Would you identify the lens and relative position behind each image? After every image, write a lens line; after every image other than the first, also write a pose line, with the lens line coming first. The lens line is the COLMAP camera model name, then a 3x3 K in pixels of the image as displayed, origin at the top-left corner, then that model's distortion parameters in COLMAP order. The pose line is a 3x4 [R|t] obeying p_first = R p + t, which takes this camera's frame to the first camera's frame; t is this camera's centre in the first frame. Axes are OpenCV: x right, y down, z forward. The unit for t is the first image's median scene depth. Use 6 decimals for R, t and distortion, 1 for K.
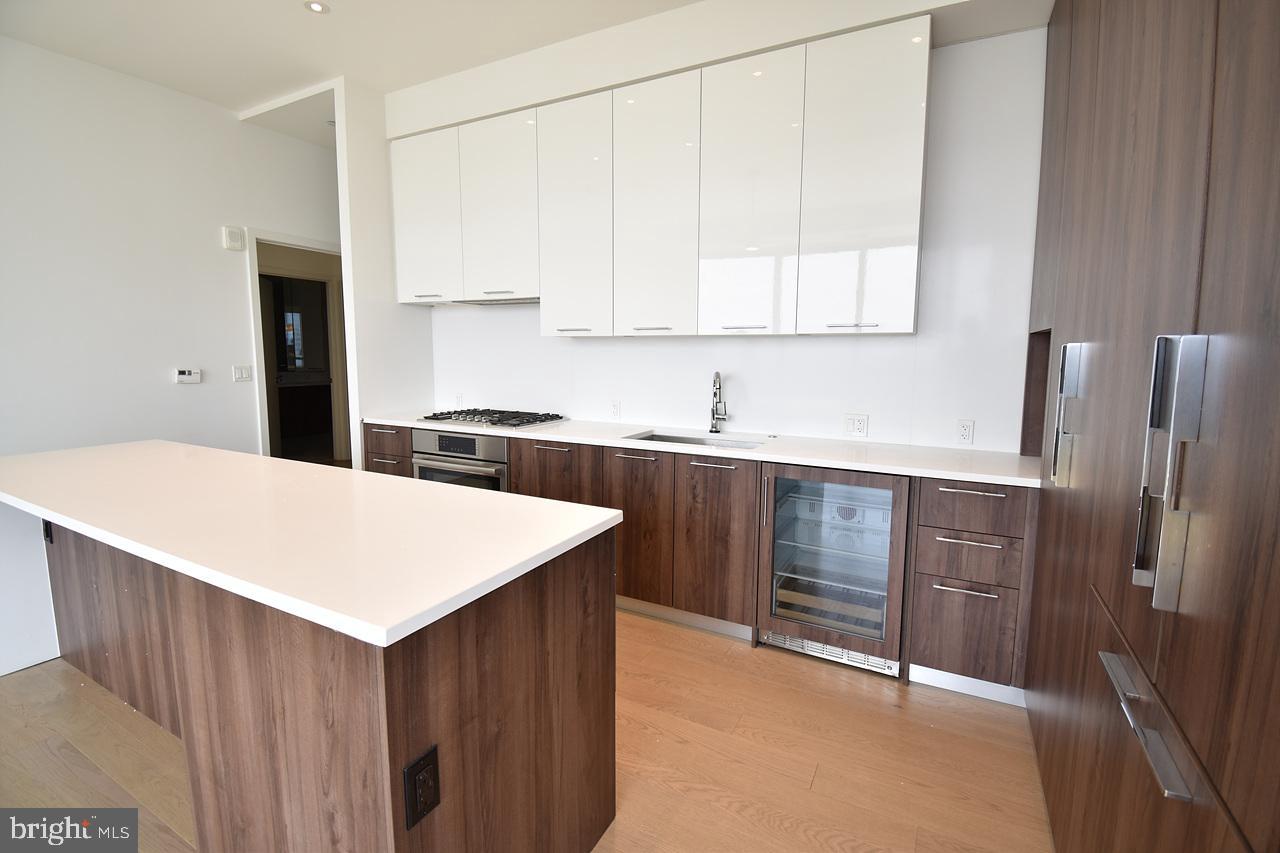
lens RADIAL K [[566.7, 0, 643.8], [0, 566.7, 414.6], [0, 0, 1]] dist [0.005946, -0.005514]
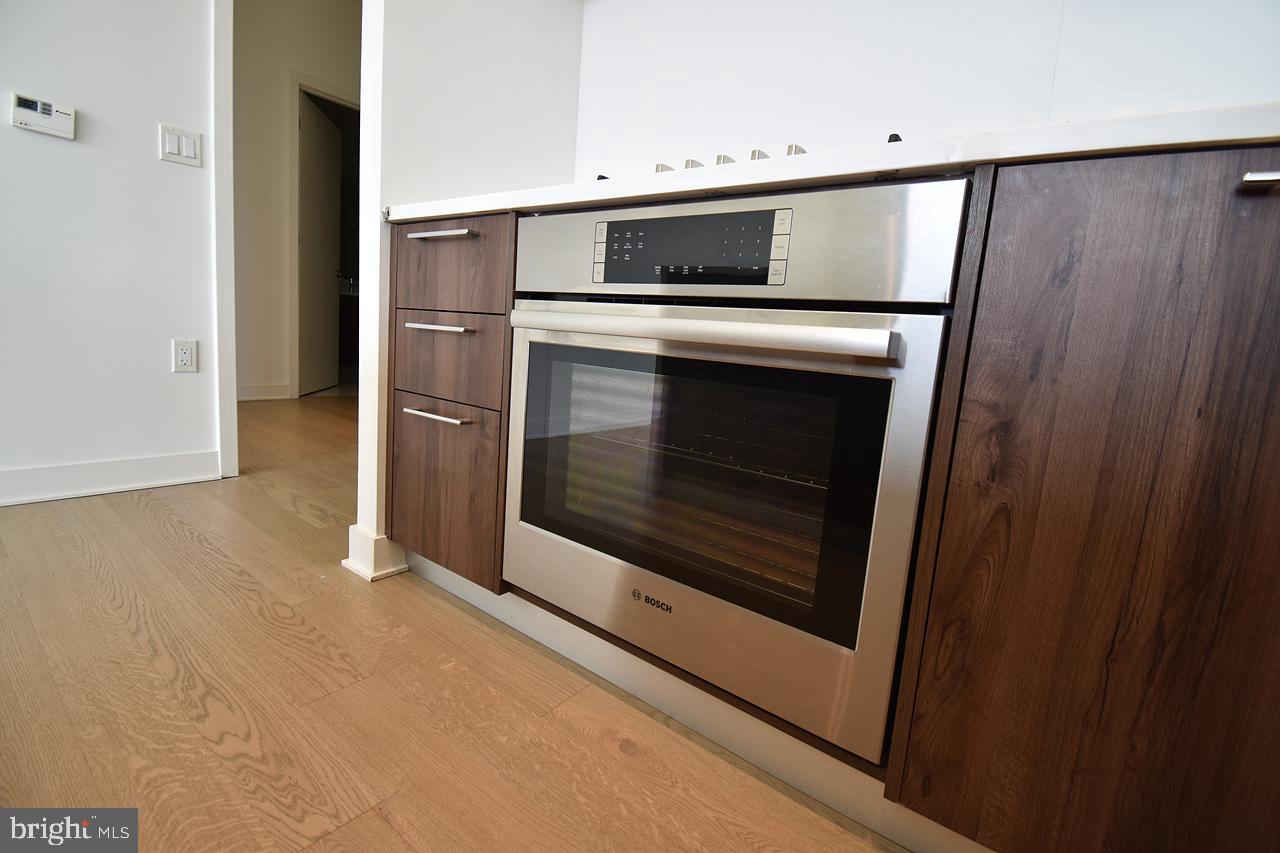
lens RADIAL K [[566.7, 0, 637.7], [0, 566.7, 413.3], [0, 0, 1]] dist [0.005946, -0.005514]
pose [[0.982957, 0.096866, -0.156243, -0.276815], [-0.091851, 0.995008, 0.039026, 0.109243], [0.159244, -0.024010, 0.986947, 0.680333]]
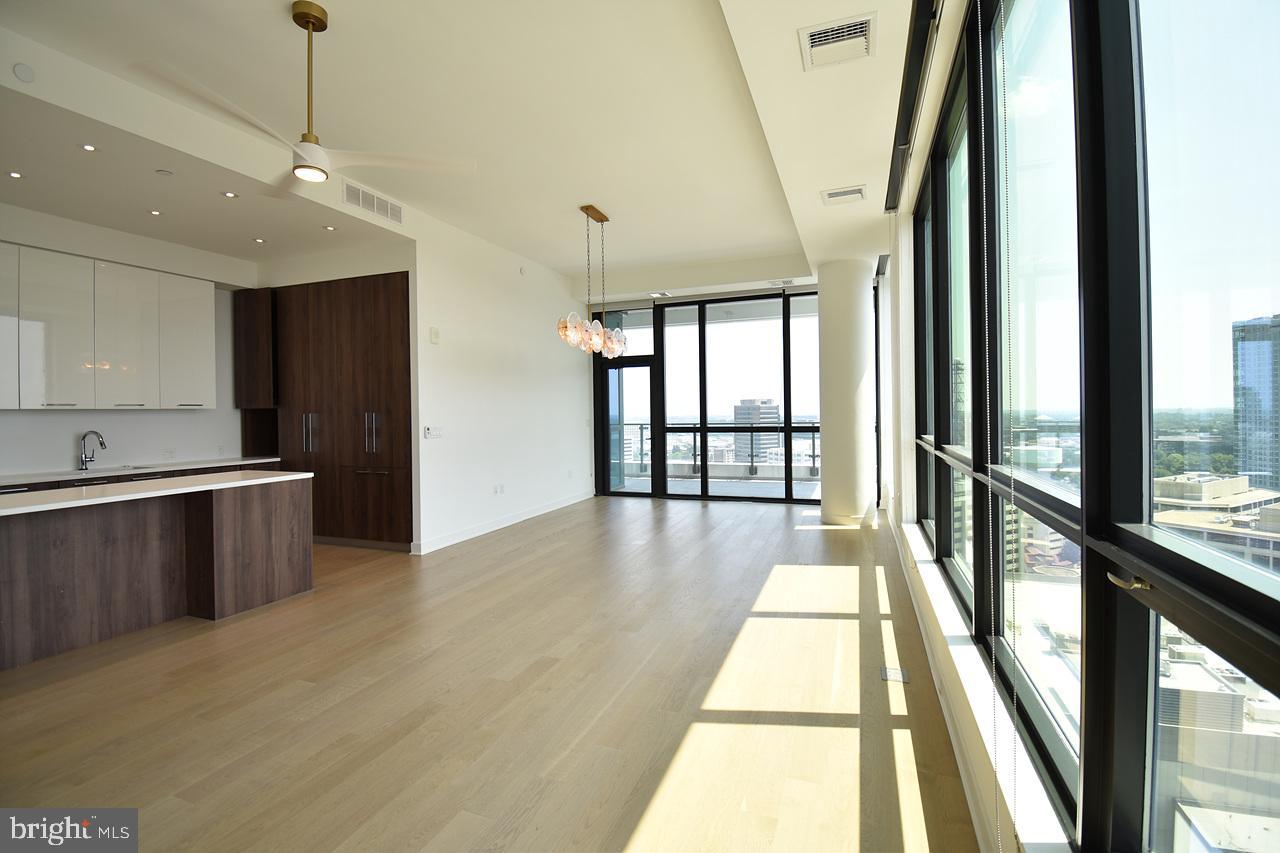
lens RADIAL K [[566.7, 0, 644.9], [0, 566.7, 420.0], [0, 0, 1]] dist [0.005946, -0.005514]
pose [[-0.126879, -0.018137, 0.991752, -1.472053], [0.121122, 0.992068, 0.033638, 0.027183], [-0.984495, 0.124391, -0.123676, -0.331978]]
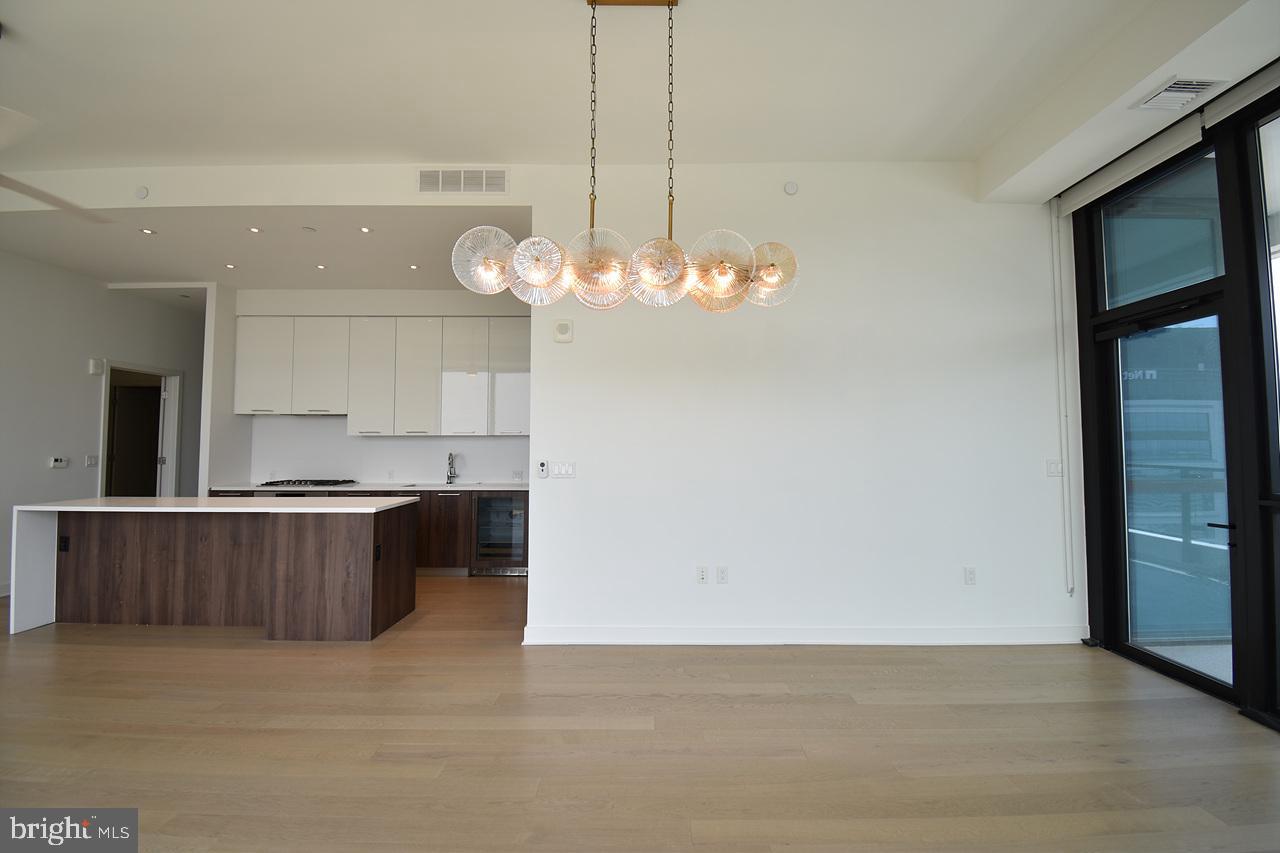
lens RADIAL K [[566.7, 0, 650.7], [0, 566.7, 414.9], [0, 0, 1]] dist [0.005946, -0.005514]
pose [[0.887678, 0.016801, 0.460158, -0.152892], [0.055595, 0.988113, -0.143326, 0.106848], [-0.457096, 0.152810, 0.876192, -1.008754]]
